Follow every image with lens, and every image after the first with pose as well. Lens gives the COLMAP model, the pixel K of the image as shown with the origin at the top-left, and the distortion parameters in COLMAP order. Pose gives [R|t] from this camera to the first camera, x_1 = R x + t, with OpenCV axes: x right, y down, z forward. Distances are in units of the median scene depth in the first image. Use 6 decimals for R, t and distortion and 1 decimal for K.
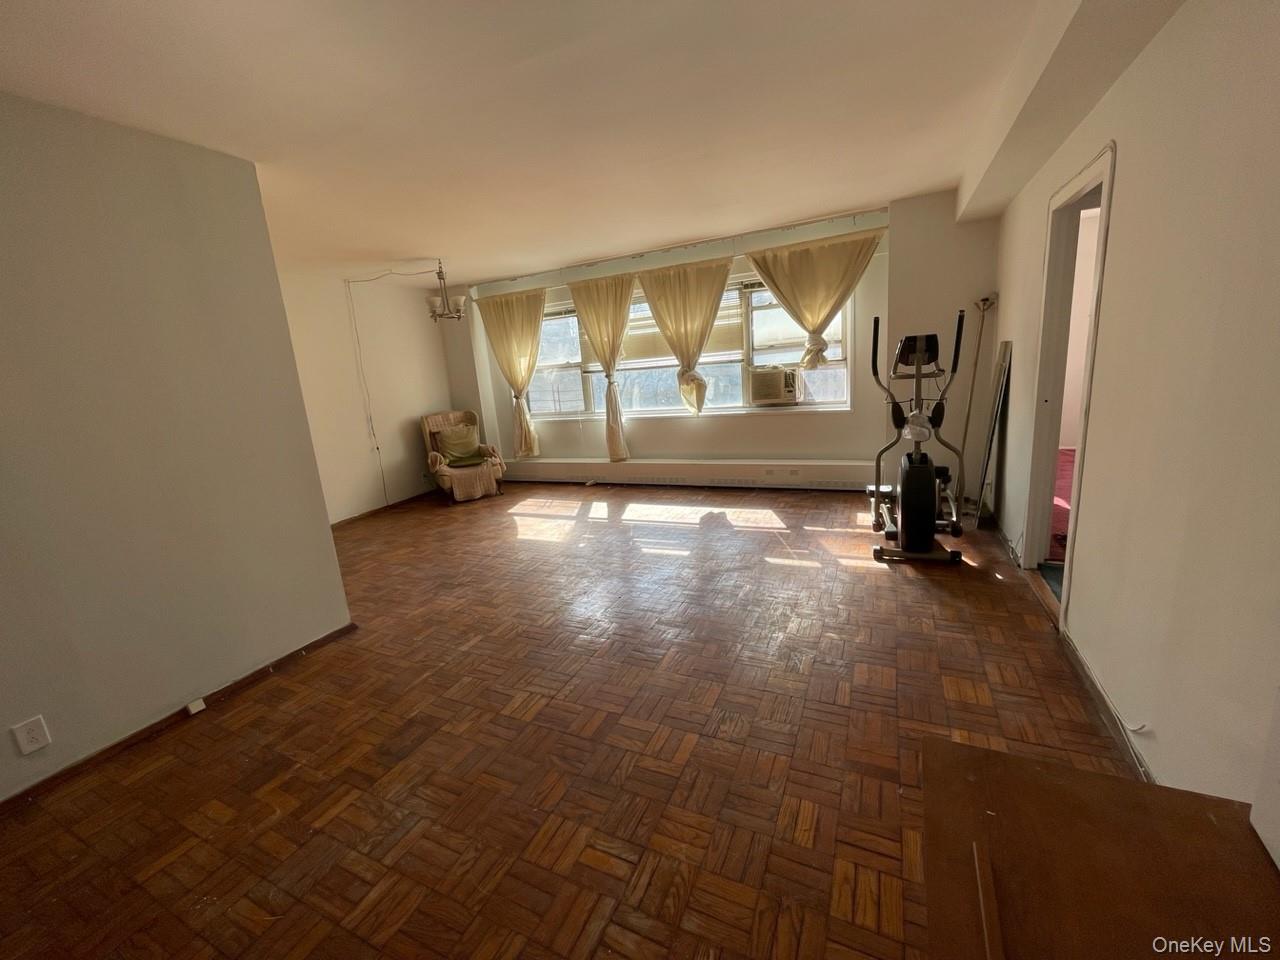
lens RADIAL K [[517.4, 0, 642.5], [0, 517.4, 481.4], [0, 0, 1]] dist [-0.003763, -0.000266]
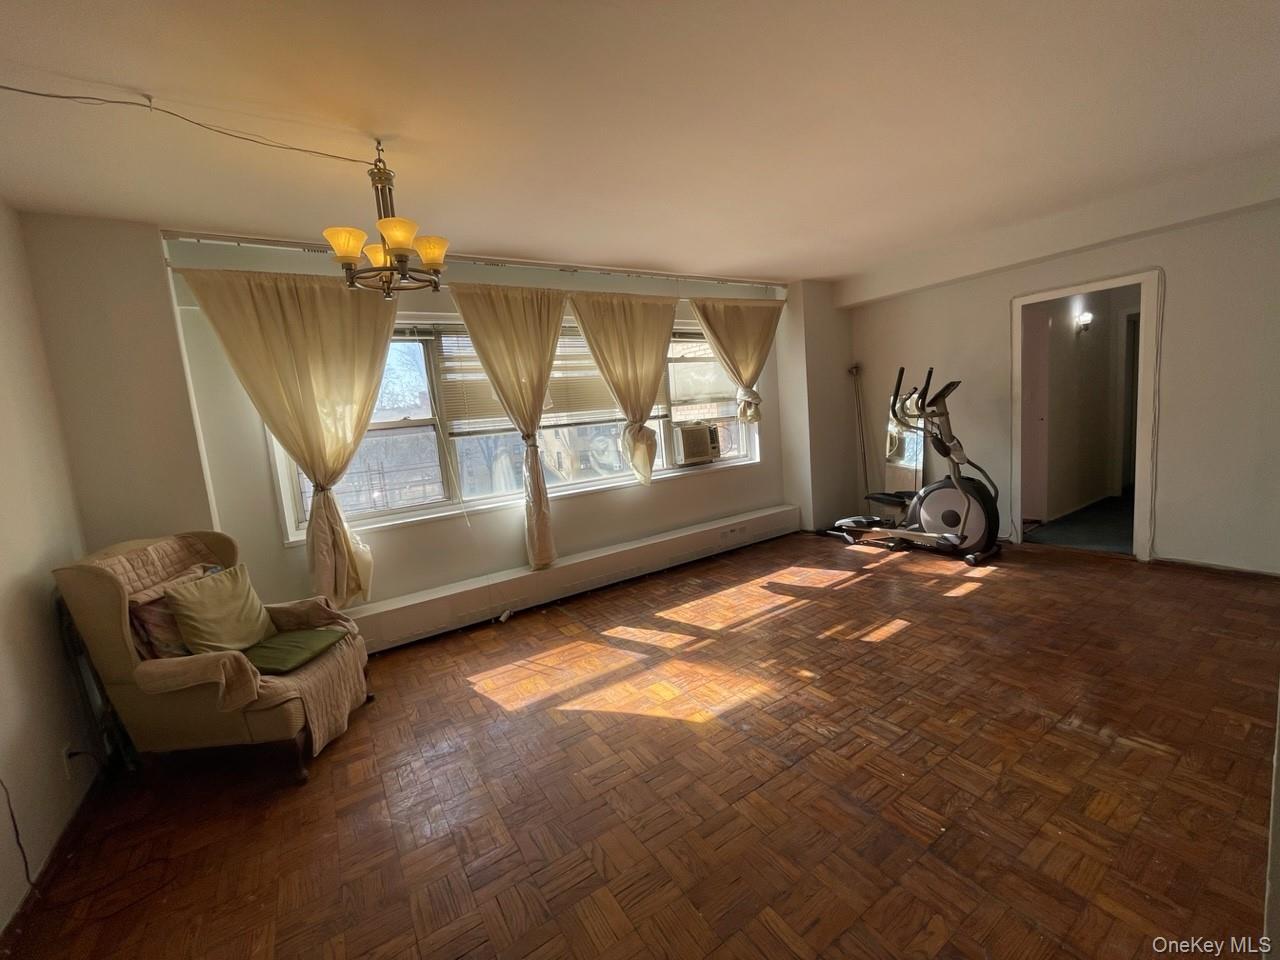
lens RADIAL K [[517.4, 0, 637.7], [0, 517.4, 471.3], [0, 0, 1]] dist [-0.003763, -0.000266]
pose [[0.535169, -0.060354, 0.842586, -0.585337], [0.228948, 0.970475, -0.075901, -0.090154], [-0.813128, 0.233528, 0.533187, 0.612722]]
